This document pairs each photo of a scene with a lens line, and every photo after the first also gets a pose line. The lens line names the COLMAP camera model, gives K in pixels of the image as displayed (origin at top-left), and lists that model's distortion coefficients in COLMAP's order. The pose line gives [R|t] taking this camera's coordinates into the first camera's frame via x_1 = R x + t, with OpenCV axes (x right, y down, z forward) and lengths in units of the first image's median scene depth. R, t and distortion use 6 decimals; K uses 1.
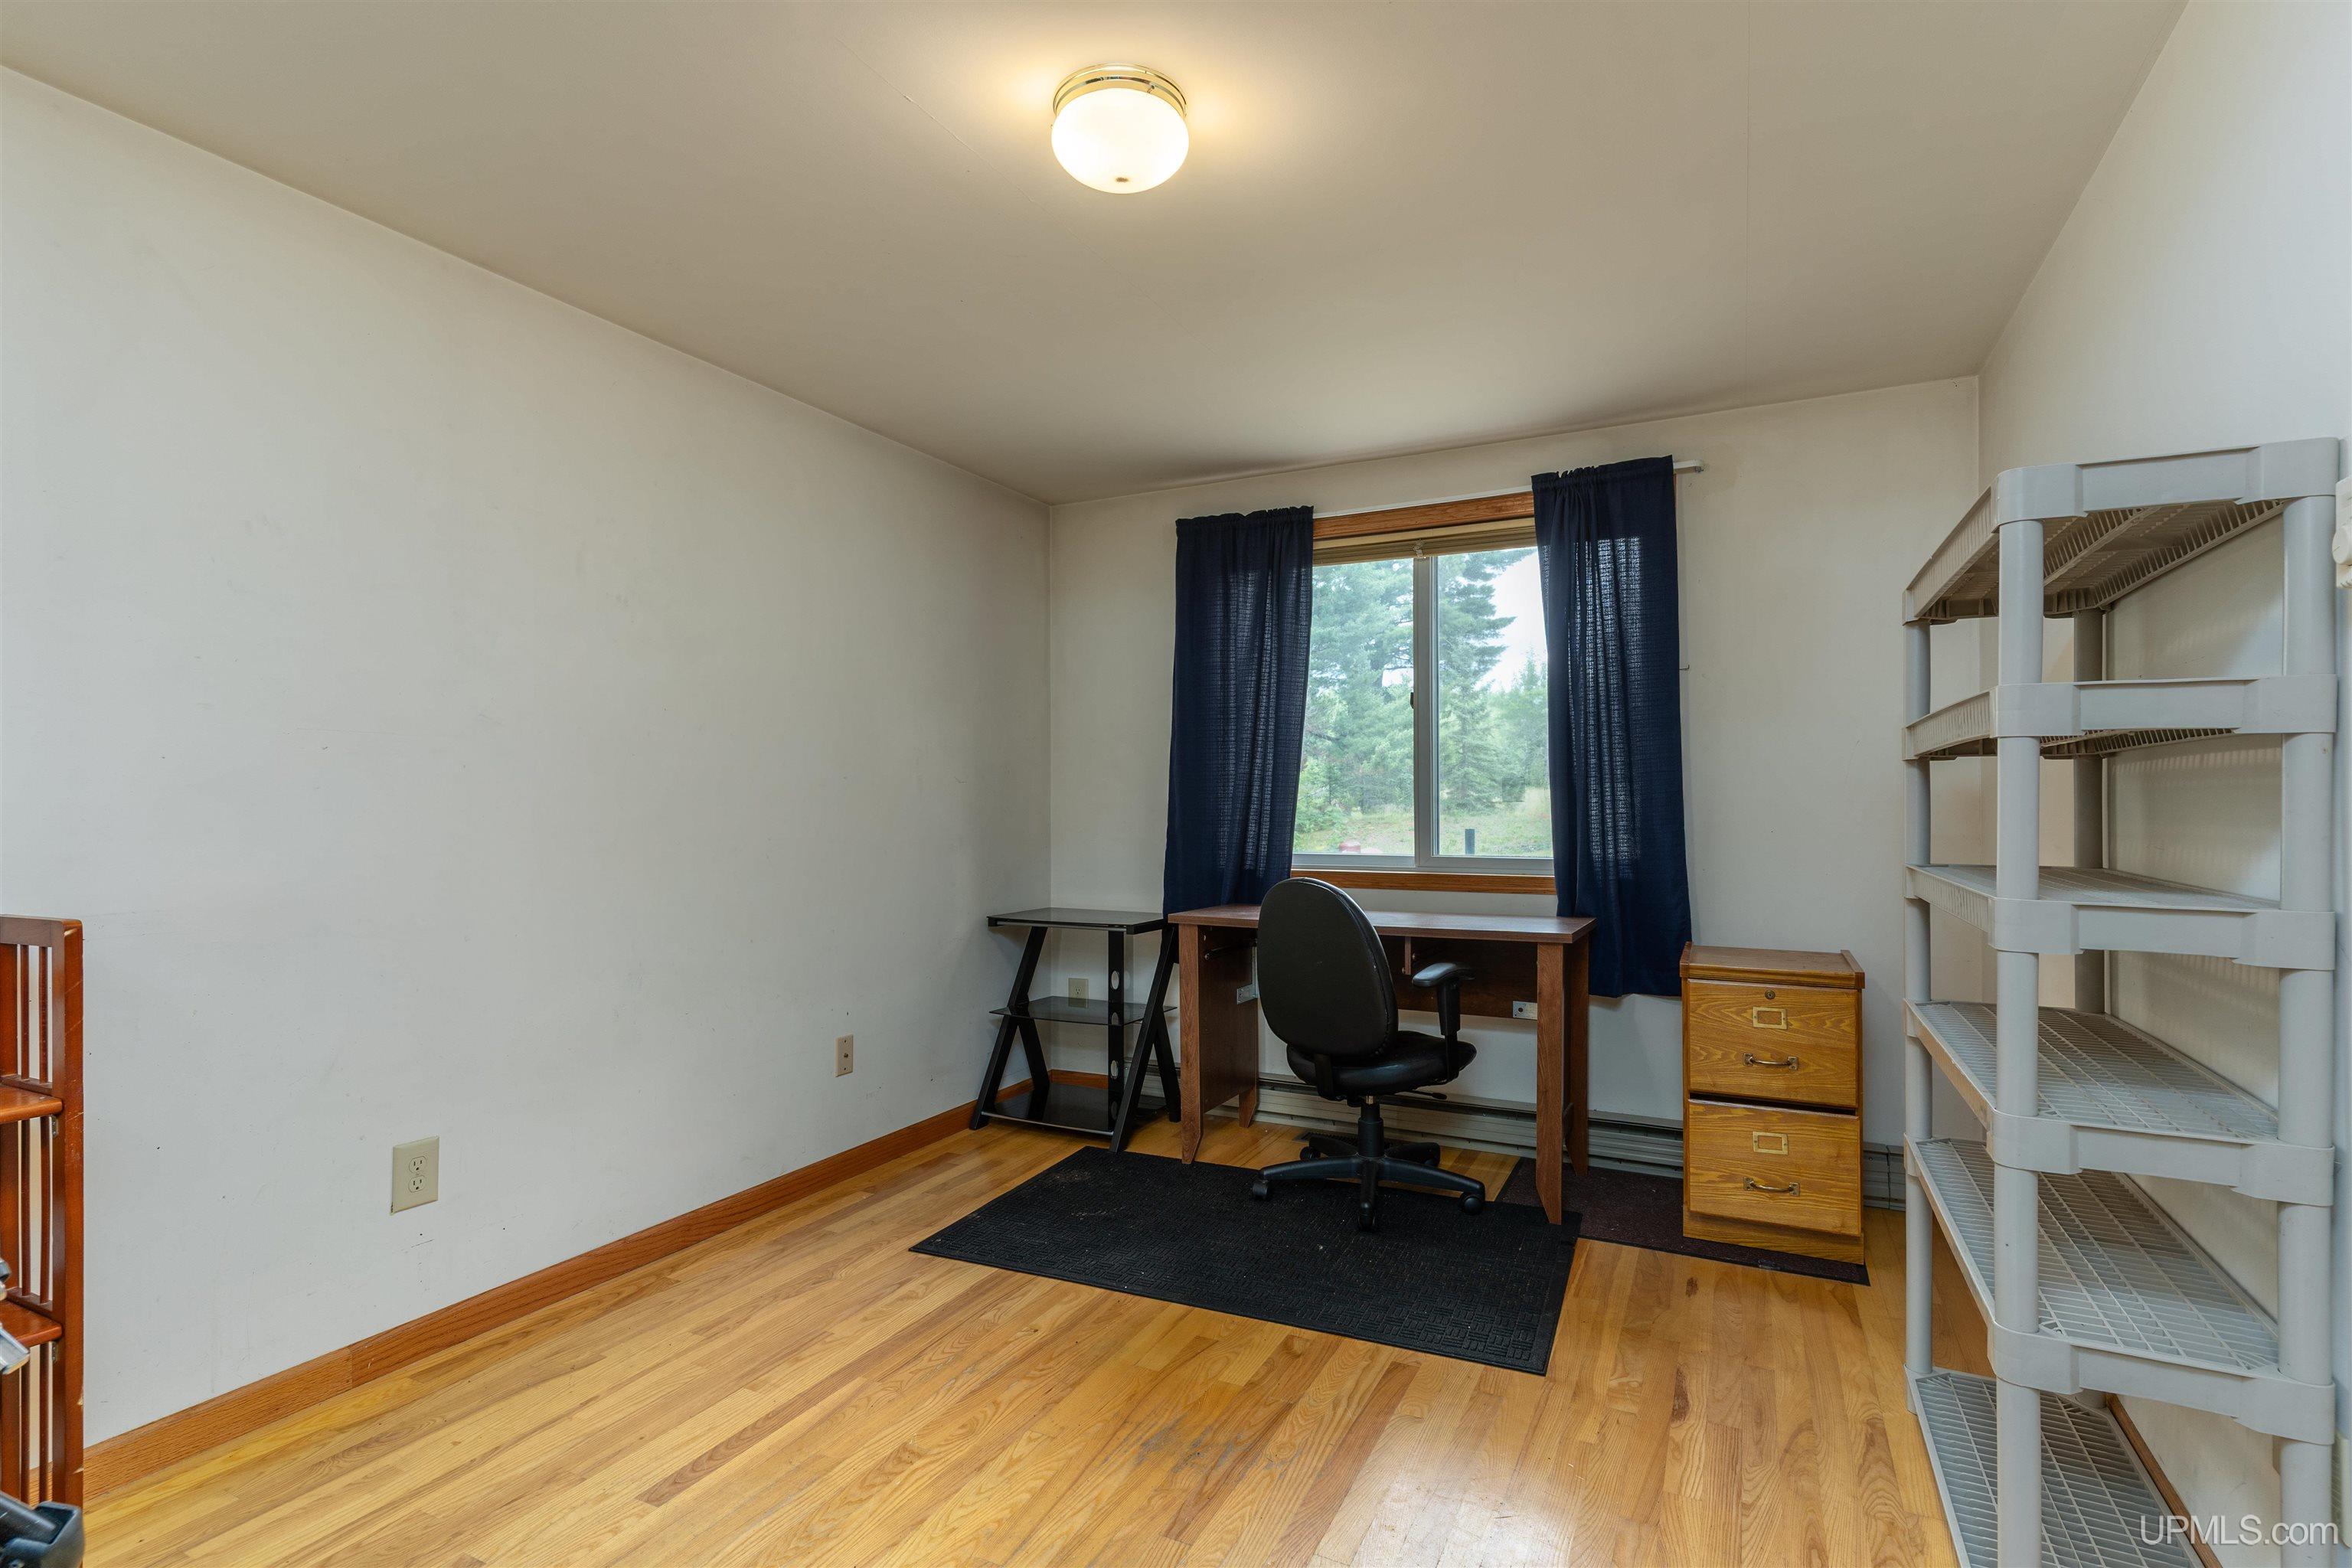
lens RADIAL K [[1132.5, 0, 1175.0], [0, 1132.5, 789.8], [0, 0, 1]] dist [0.000168, 0.000228]
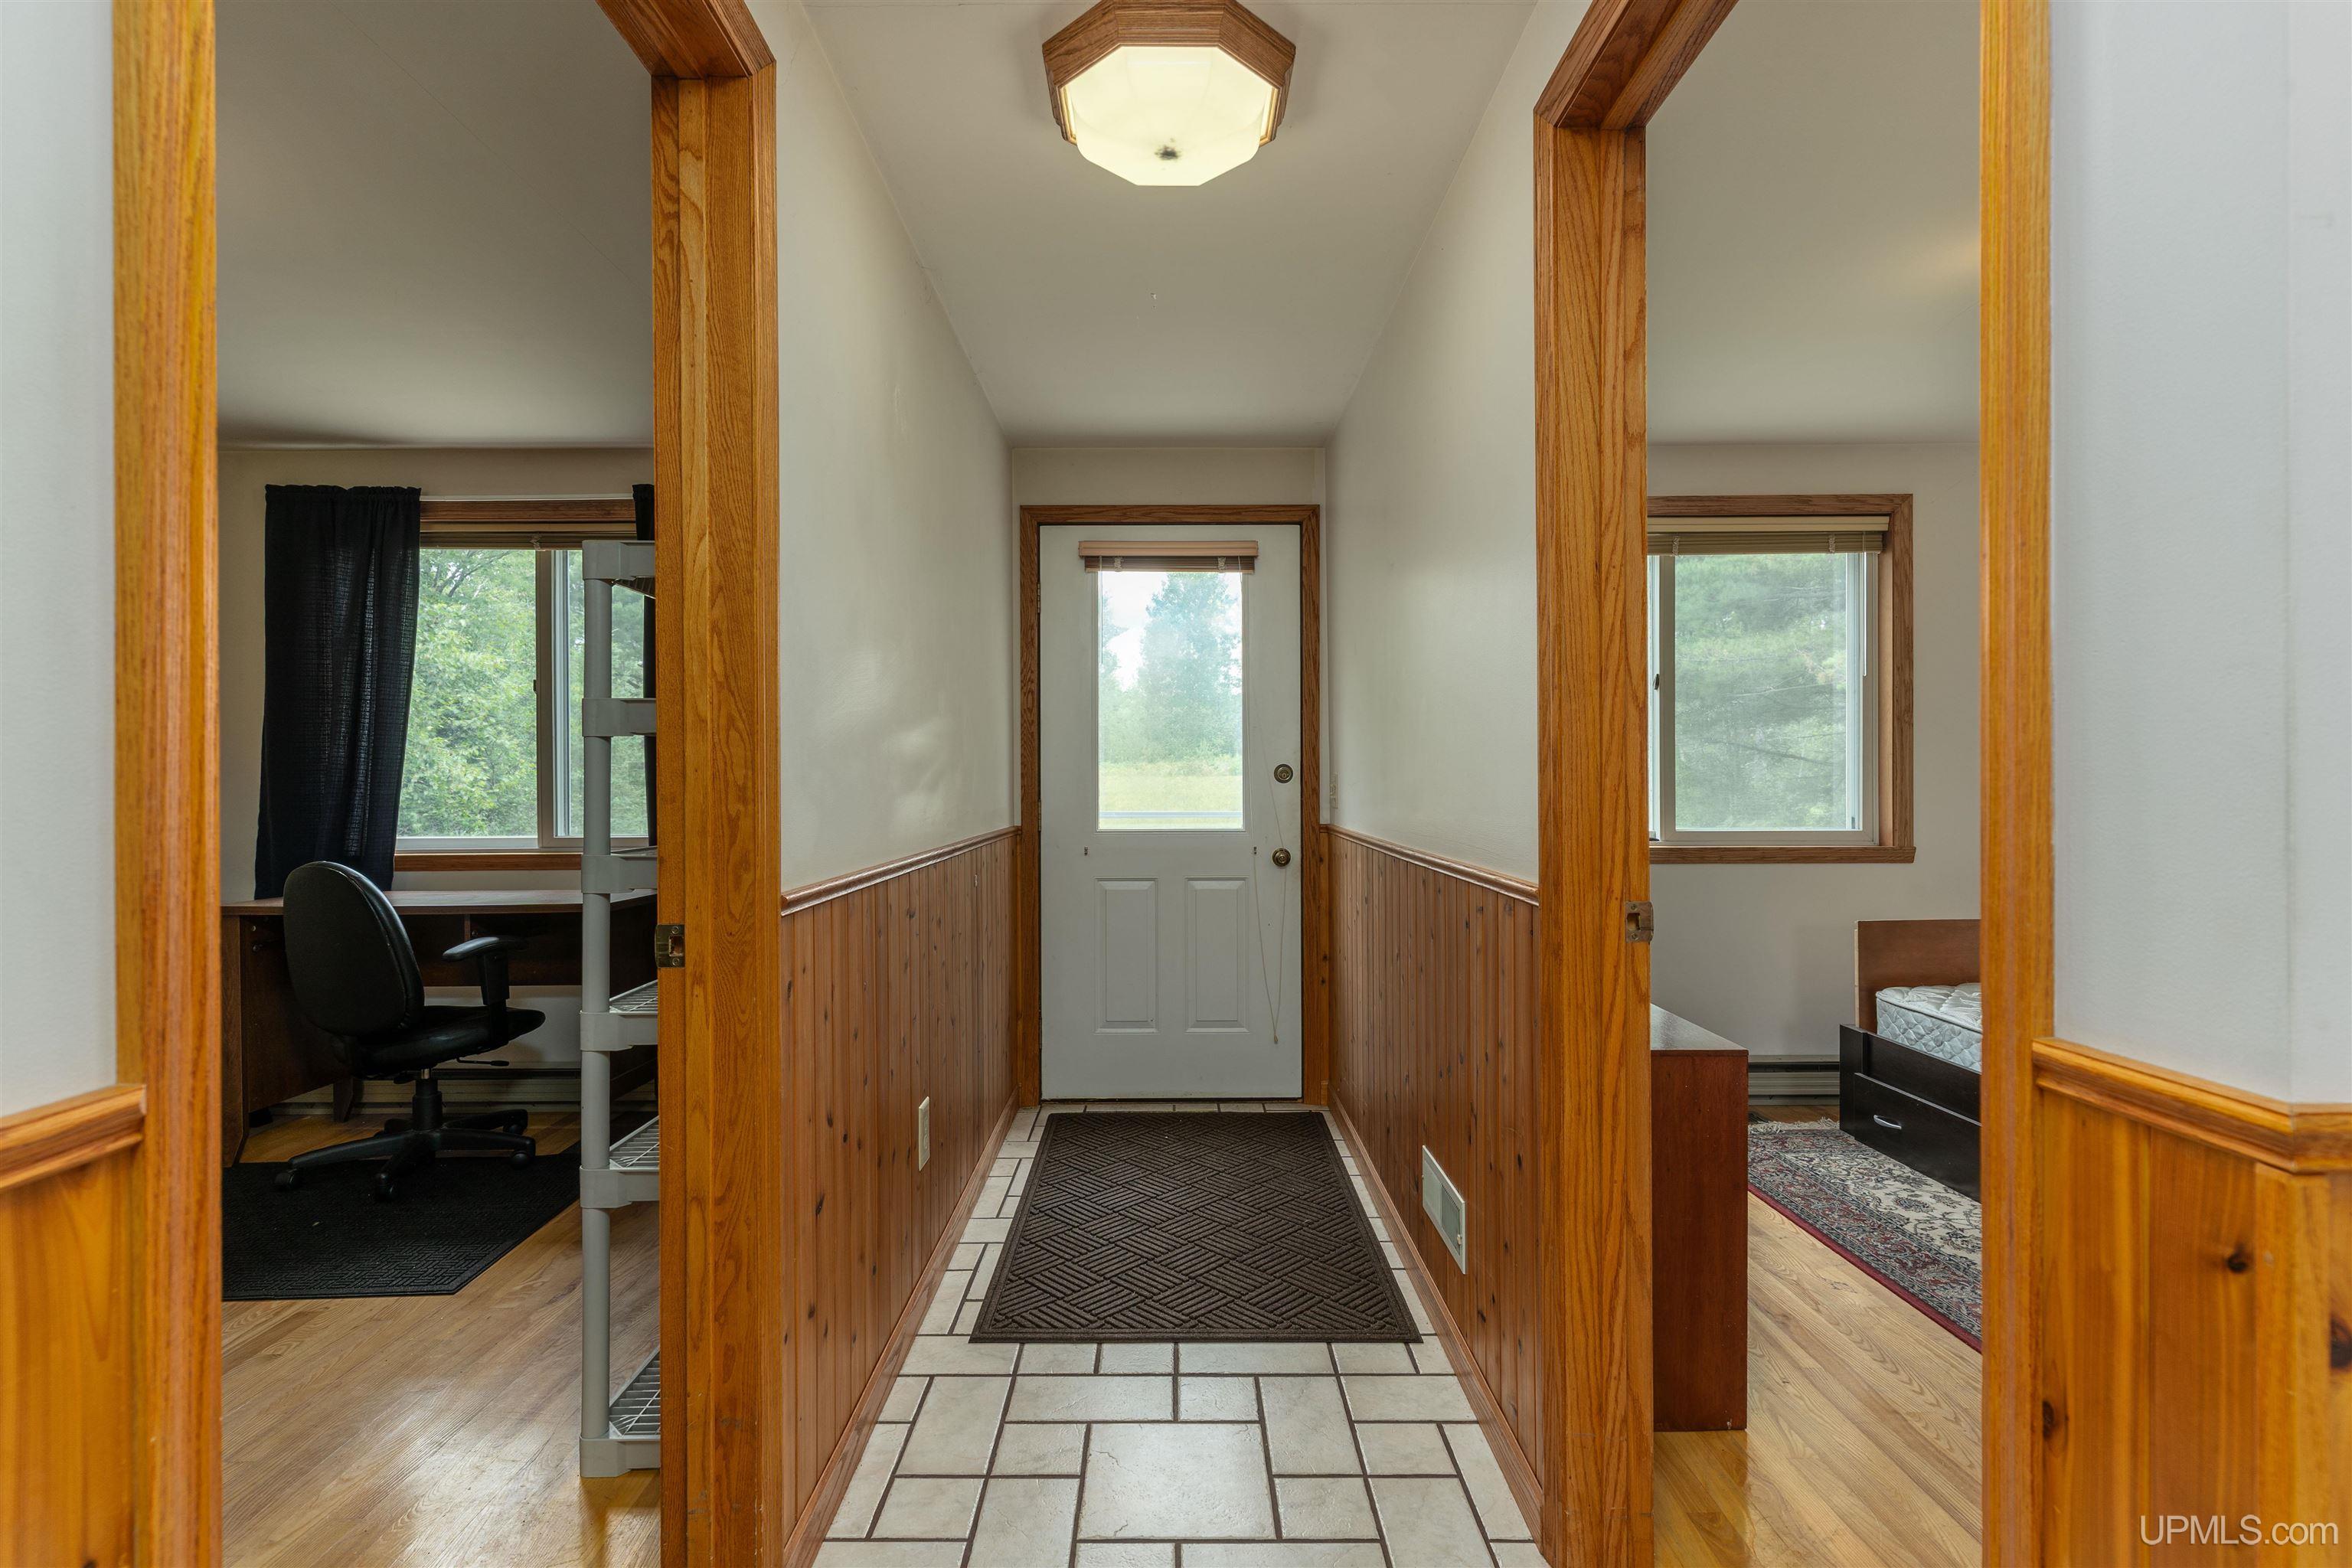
lens RADIAL K [[1132.5, 0, 1172.4], [0, 1132.5, 777.3], [0, 0, 1]] dist [0.000168, 0.000228]
pose [[0.889748, -0.000244, 0.456452, 0.296205], [-0.001930, 0.999989, 0.004297, -0.002778], [-0.456448, -0.004704, 0.889737, -0.217463]]
